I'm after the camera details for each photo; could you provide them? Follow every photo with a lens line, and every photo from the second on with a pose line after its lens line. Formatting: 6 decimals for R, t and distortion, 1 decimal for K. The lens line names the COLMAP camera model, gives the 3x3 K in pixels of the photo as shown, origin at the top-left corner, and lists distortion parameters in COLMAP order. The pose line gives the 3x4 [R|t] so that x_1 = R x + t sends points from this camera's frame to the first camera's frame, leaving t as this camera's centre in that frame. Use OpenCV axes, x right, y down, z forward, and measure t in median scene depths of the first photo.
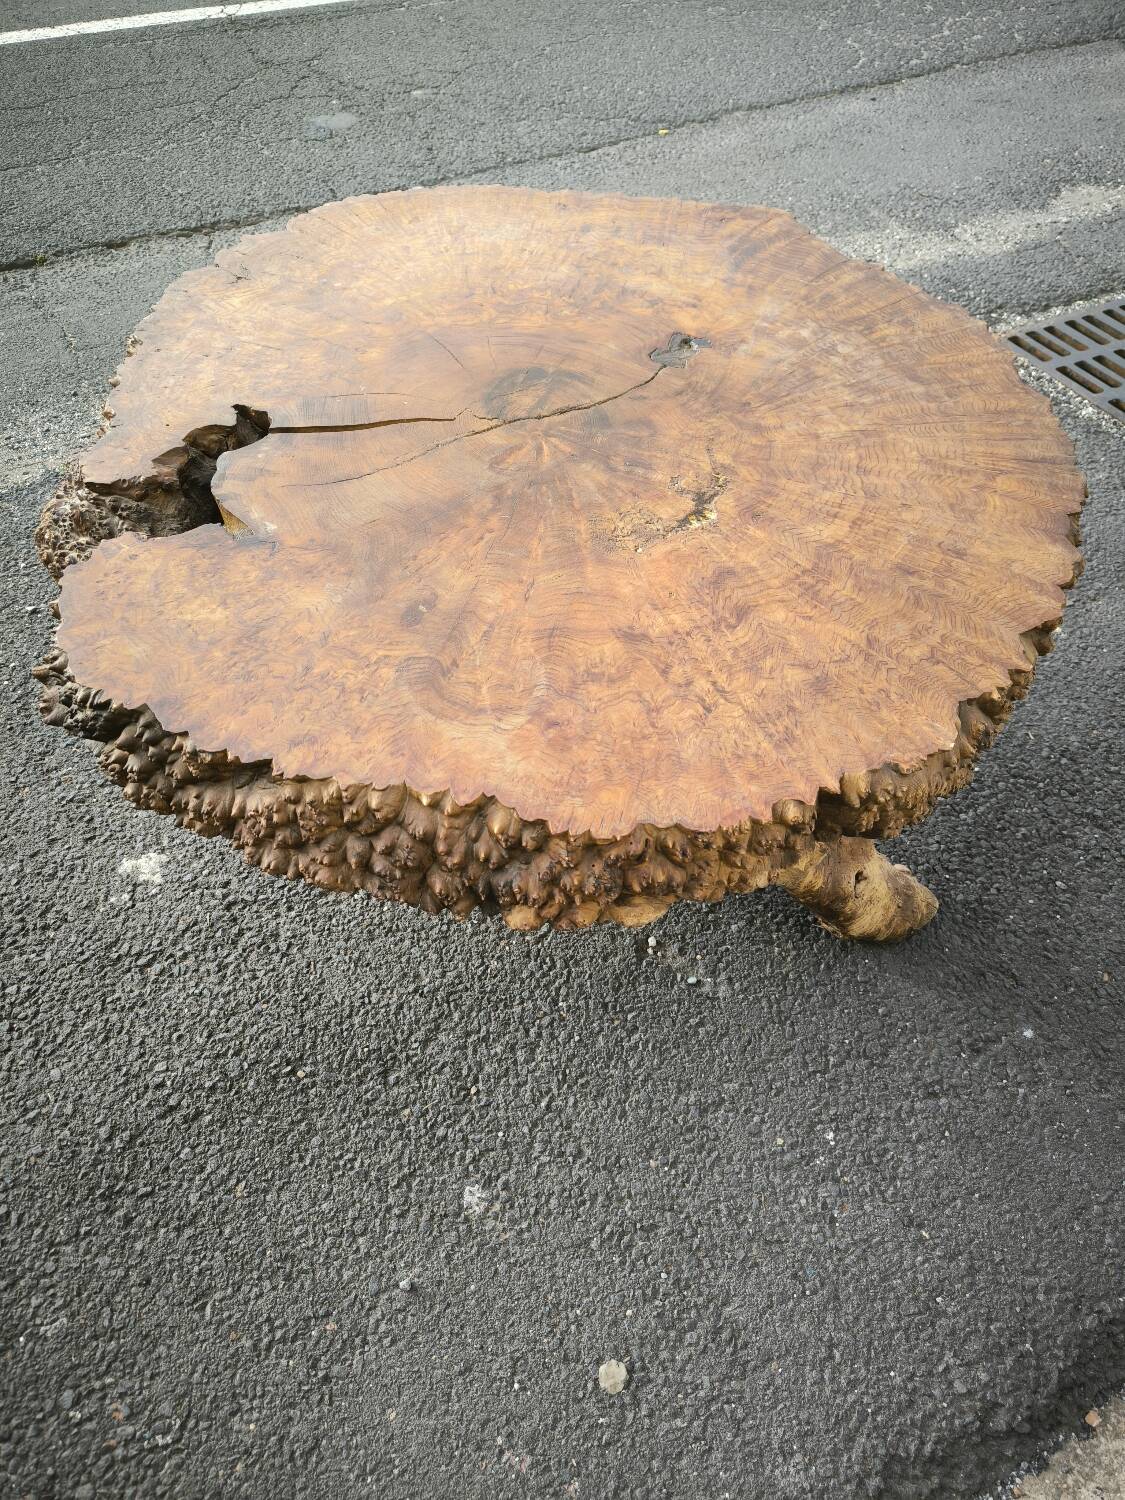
lens RADIAL K [[1053.0, 0, 560.3], [0, 1053.0, 746.8], [0, 0, 1]] dist [0.024889, -0.010936]
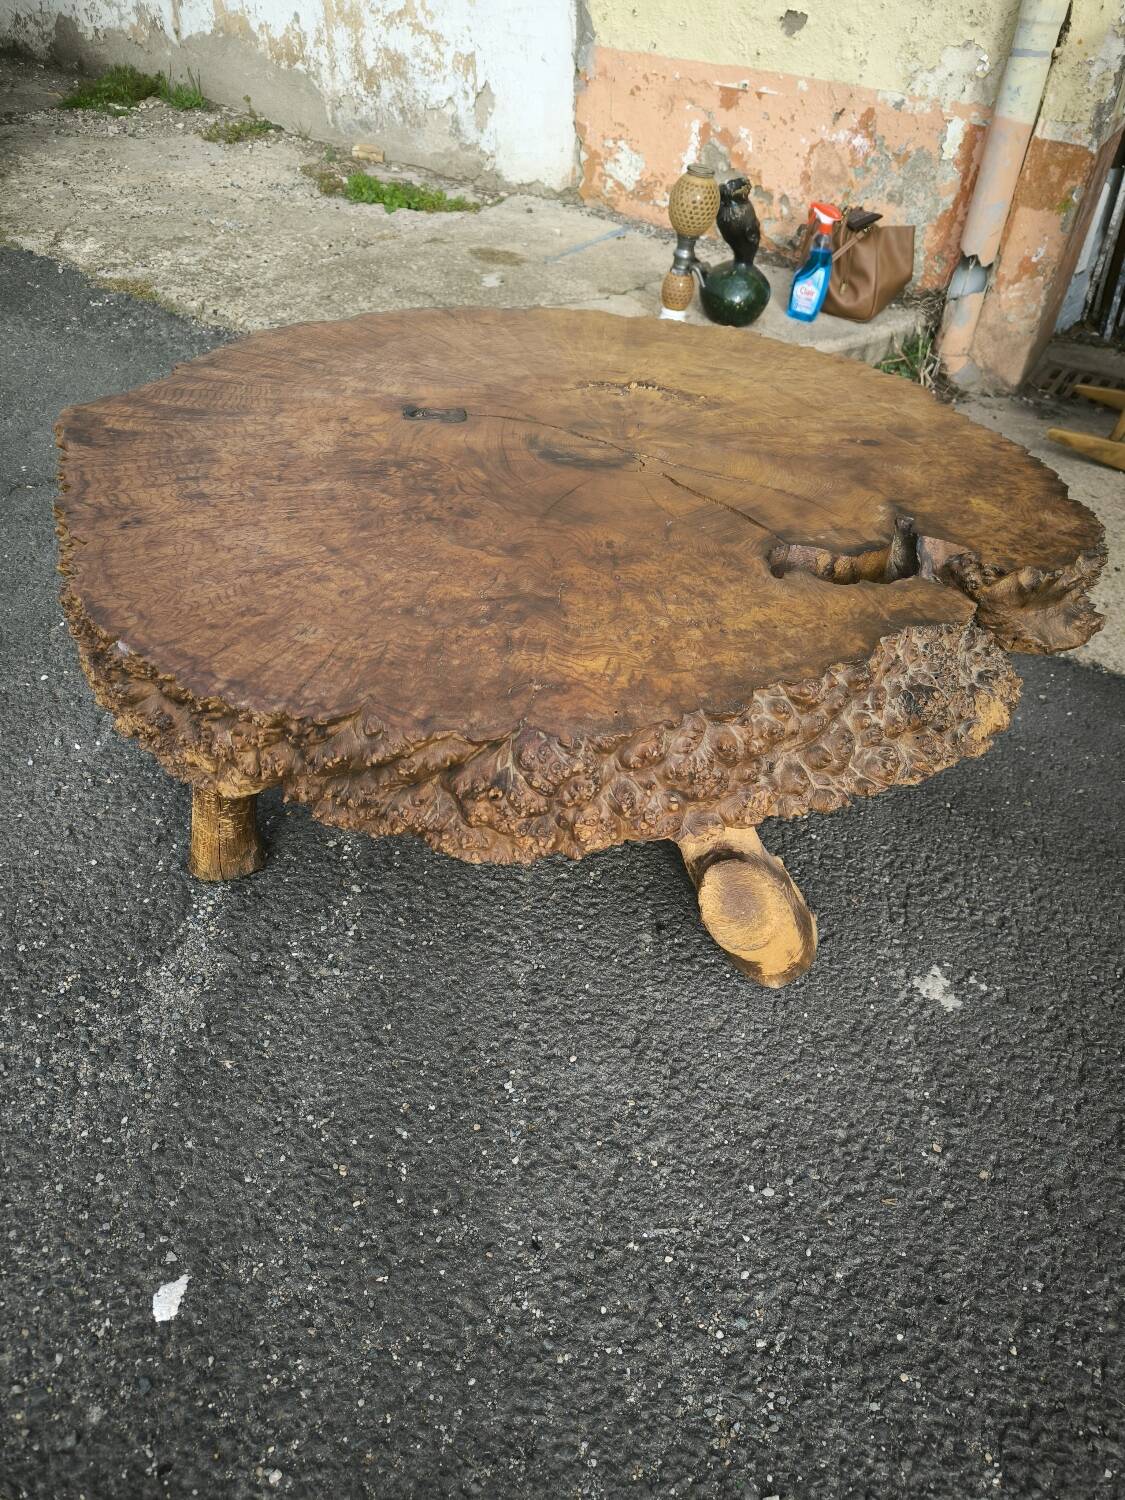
lens RADIAL K [[1053.0, 0, 560.3], [0, 1053.0, 746.8], [0, 0, 1]] dist [0.024889, -0.010936]
pose [[-0.495543, -0.585345, 0.641723, -0.837593], [0.617484, 0.282189, 0.734223, -1.009101], [-0.610861, 0.760093, 0.221605, 0.985026]]
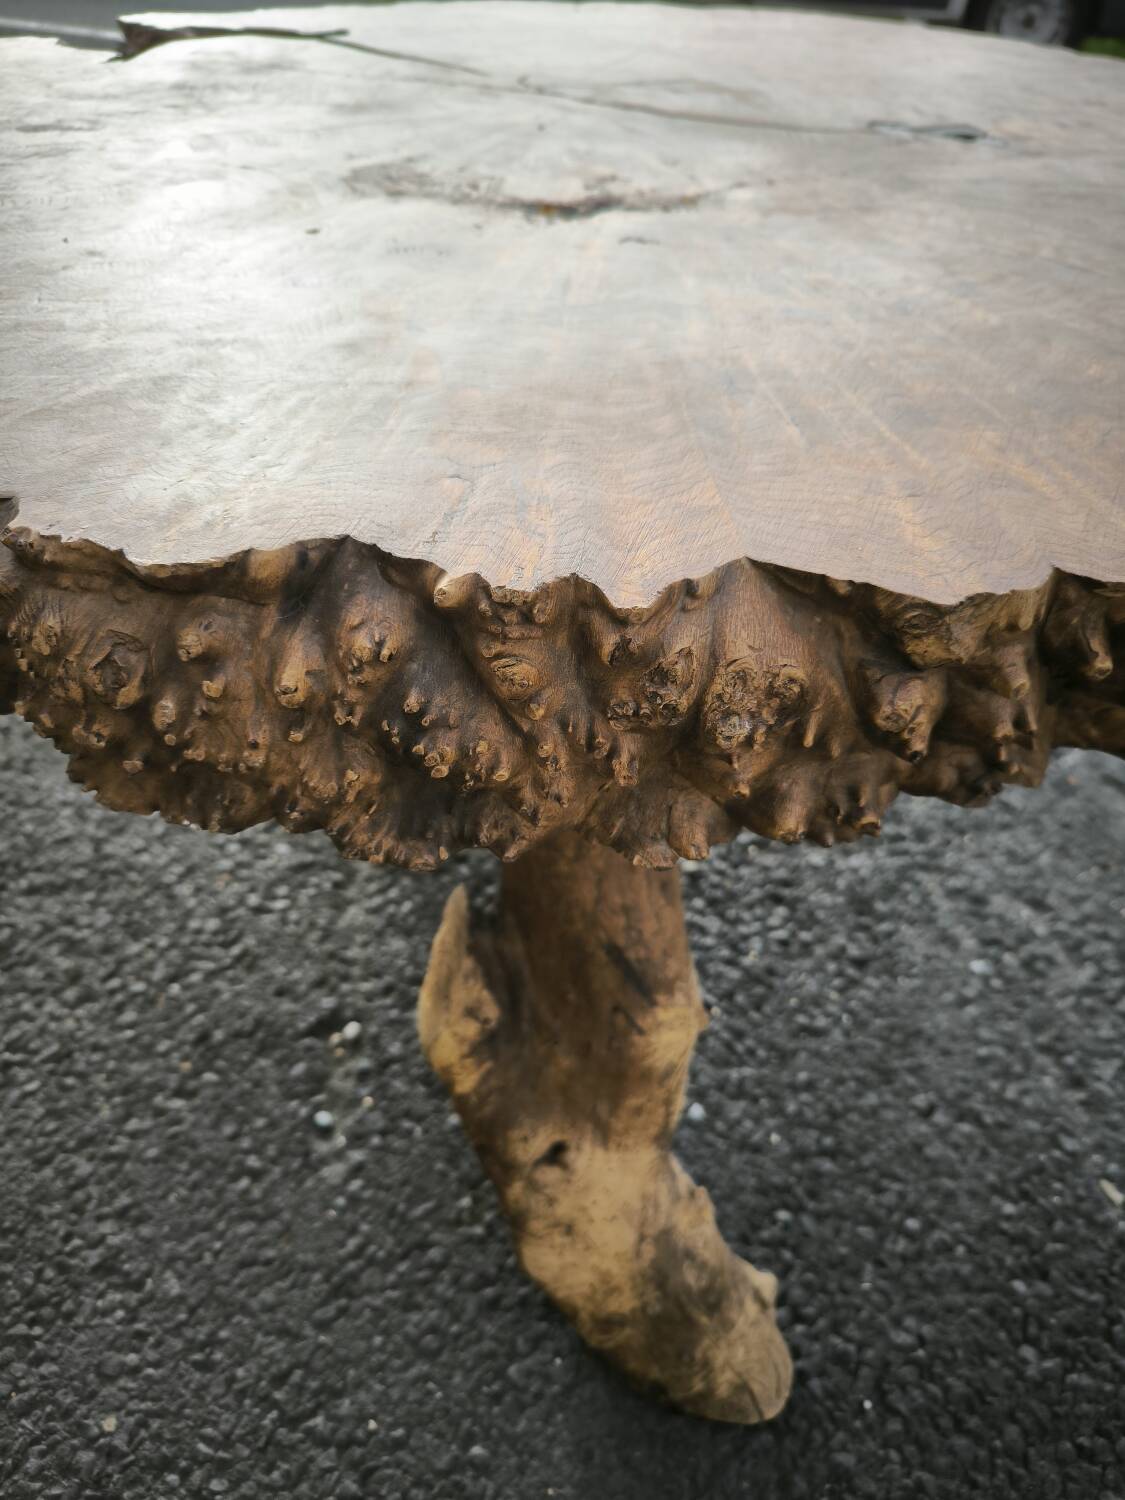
lens RADIAL K [[1083.4, 0, 557.0], [0, 1083.4, 752.7], [0, 0, 1]] dist [-0.018601, -0.000280]
pose [[0.626738, 0.510930, -0.588345, 0.495052], [-0.611044, 0.790786, 0.035815, -0.031348], [0.483554, 0.337058, 0.807816, 0.598466]]
